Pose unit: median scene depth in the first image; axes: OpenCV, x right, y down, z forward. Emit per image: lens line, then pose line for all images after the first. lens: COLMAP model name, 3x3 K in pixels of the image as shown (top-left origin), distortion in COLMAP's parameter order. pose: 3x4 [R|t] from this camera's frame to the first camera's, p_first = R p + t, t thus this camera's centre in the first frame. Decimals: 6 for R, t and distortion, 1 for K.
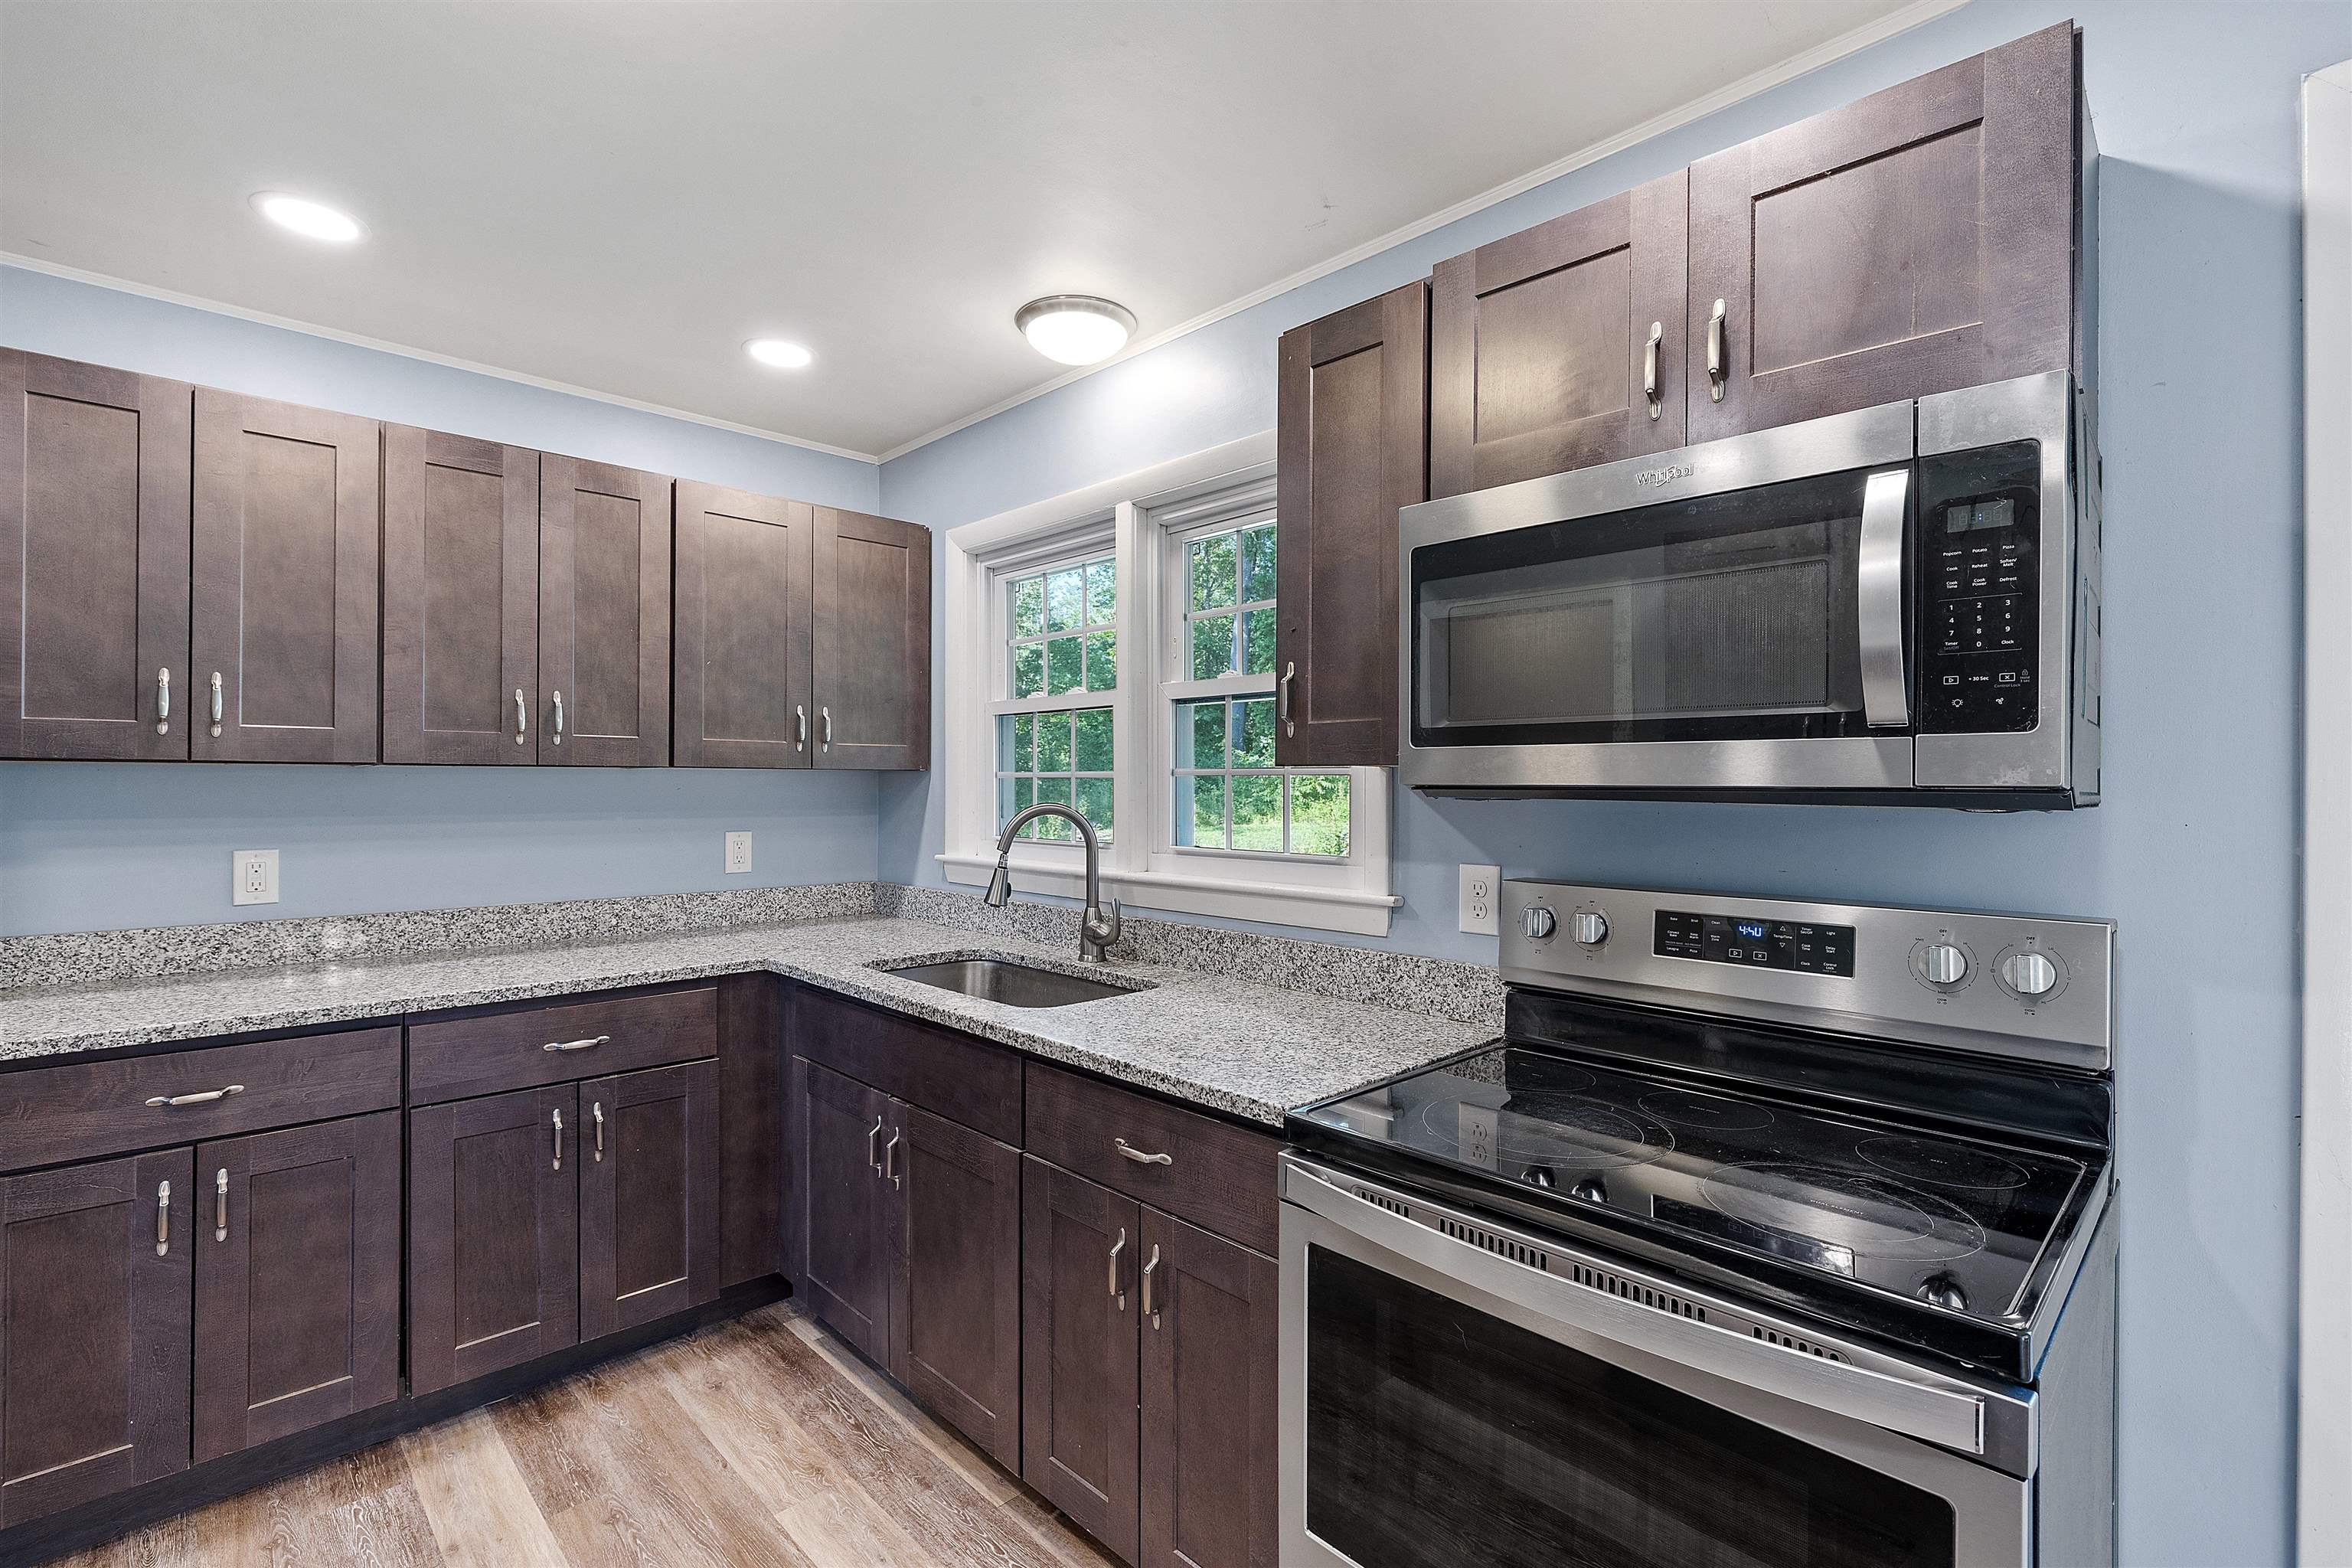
lens RADIAL K [[1048.5, 0, 1176.0], [0, 1048.5, 784.0], [0, 0, 1]] dist [-0.002468, 0.000480]
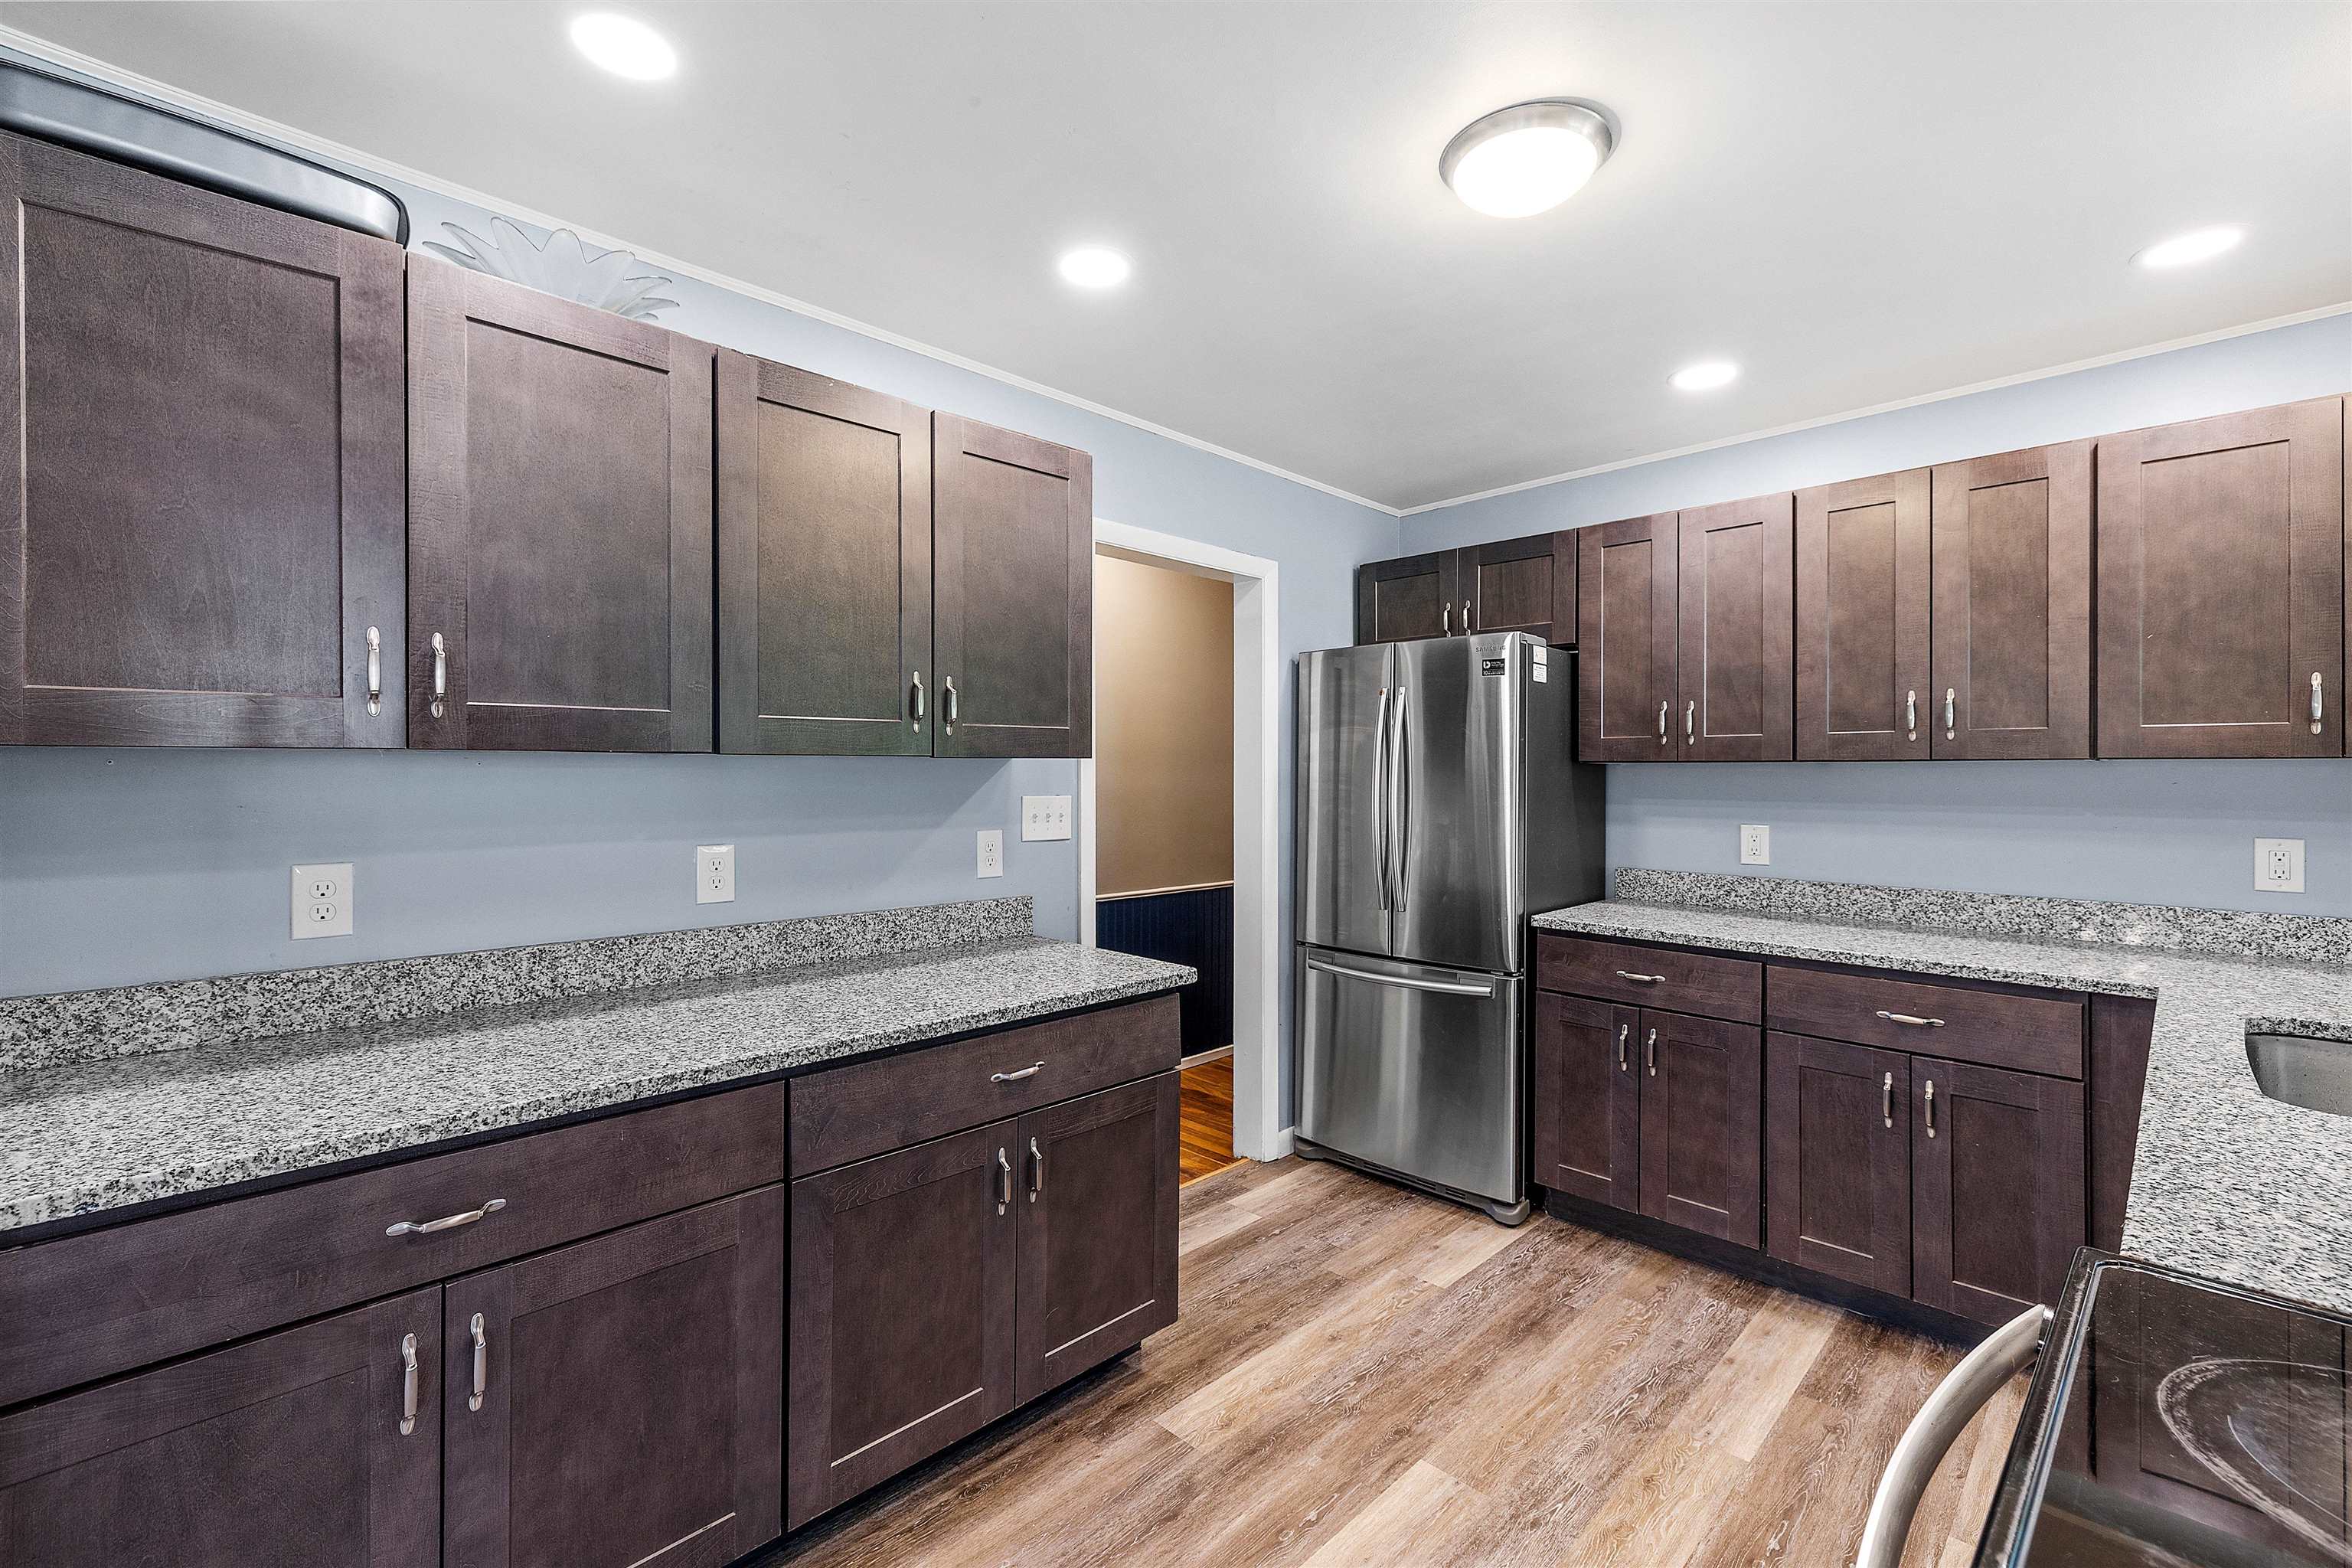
lens RADIAL K [[1033.9, 0, 1170.7], [0, 1033.9, 770.0], [0, 0, 1]] dist [0.002374, 0.000137]
pose [[0.002017, -0.005716, -0.999982, 0.482495], [-0.002629, 0.999980, -0.005722, 0.001009], [0.999995, 0.002640, 0.002002, 0.235920]]
